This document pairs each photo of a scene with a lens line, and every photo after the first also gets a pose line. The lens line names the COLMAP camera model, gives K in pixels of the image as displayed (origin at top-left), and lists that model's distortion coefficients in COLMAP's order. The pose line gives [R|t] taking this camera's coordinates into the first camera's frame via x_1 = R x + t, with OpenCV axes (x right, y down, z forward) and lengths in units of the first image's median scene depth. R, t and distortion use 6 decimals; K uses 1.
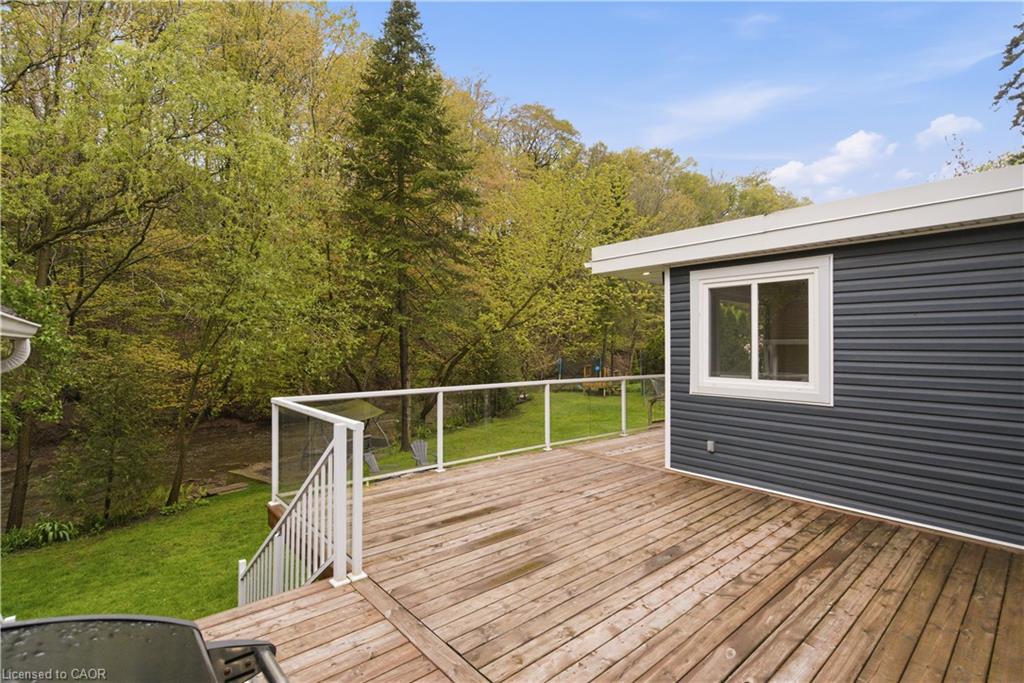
lens RADIAL K [[478.8, 0, 510.2], [0, 478.8, 343.1], [0, 0, 1]] dist [0.004969, 0.000117]
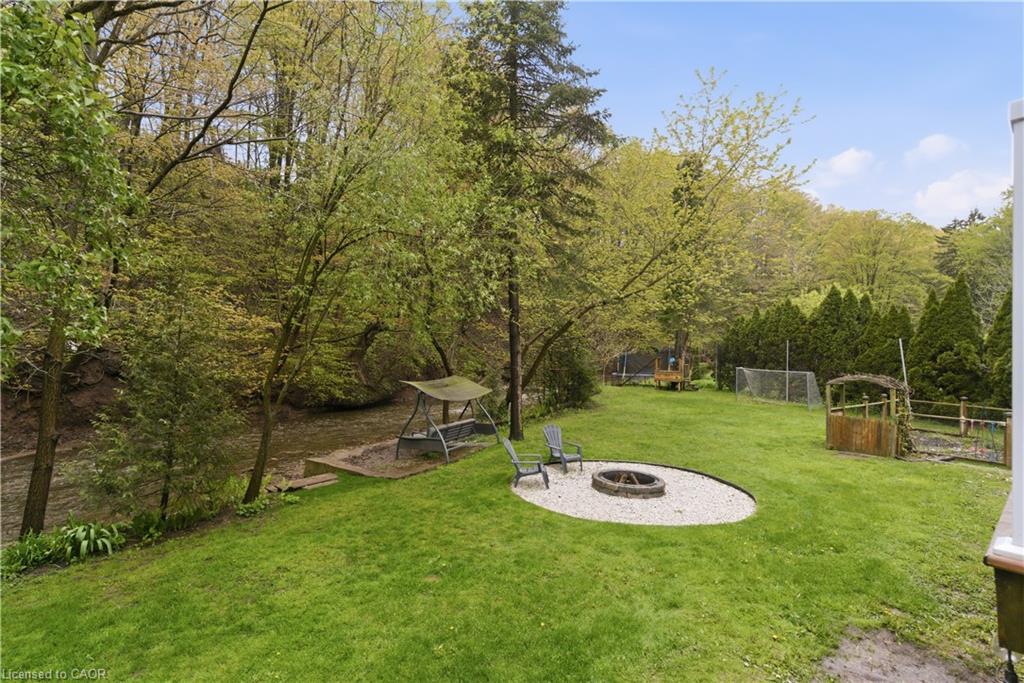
lens RADIAL K [[478.8, 0, 530.1], [0, 478.8, 345.6], [0, 0, 1]] dist [0.004969, 0.000117]
pose [[0.999597, 0.019644, -0.020505, -0.319809], [-0.019503, 0.999785, 0.007039, 0.104239], [0.020639, -0.006637, 0.999765, 0.338143]]
